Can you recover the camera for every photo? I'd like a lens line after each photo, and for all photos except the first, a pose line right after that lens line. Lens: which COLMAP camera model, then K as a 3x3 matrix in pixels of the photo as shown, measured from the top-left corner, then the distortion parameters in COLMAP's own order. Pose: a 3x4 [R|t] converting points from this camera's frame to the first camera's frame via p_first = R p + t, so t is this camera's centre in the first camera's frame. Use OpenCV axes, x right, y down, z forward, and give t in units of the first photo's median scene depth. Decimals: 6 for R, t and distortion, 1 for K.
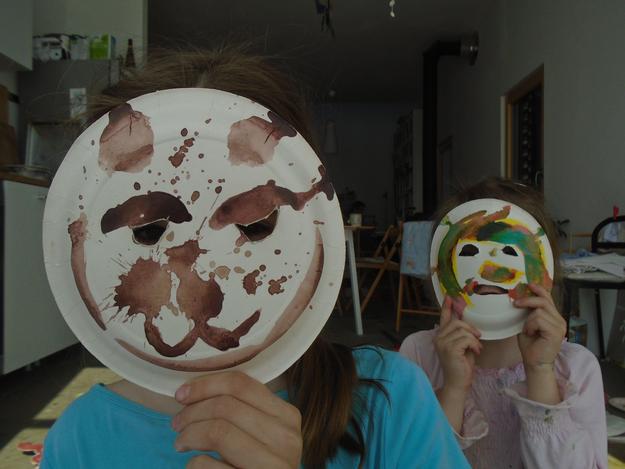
lens RADIAL K [[456.5, 0, 309.9], [0, 456.5, 229.3], [0, 0, 1]] dist [-0.006079, 0.008670]
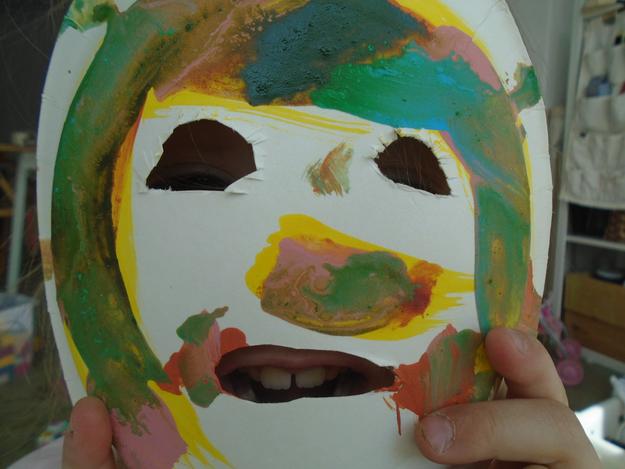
lens RADIAL K [[456.5, 0, 309.7], [0, 456.5, 233.0], [0, 0, 1]] dist [-0.006079, 0.008670]
pose [[0.863679, -0.017324, 0.503744, 0.301057], [-0.045782, 0.992582, 0.112630, 0.054770], [-0.501958, -0.120339, 0.856479, 0.840204]]
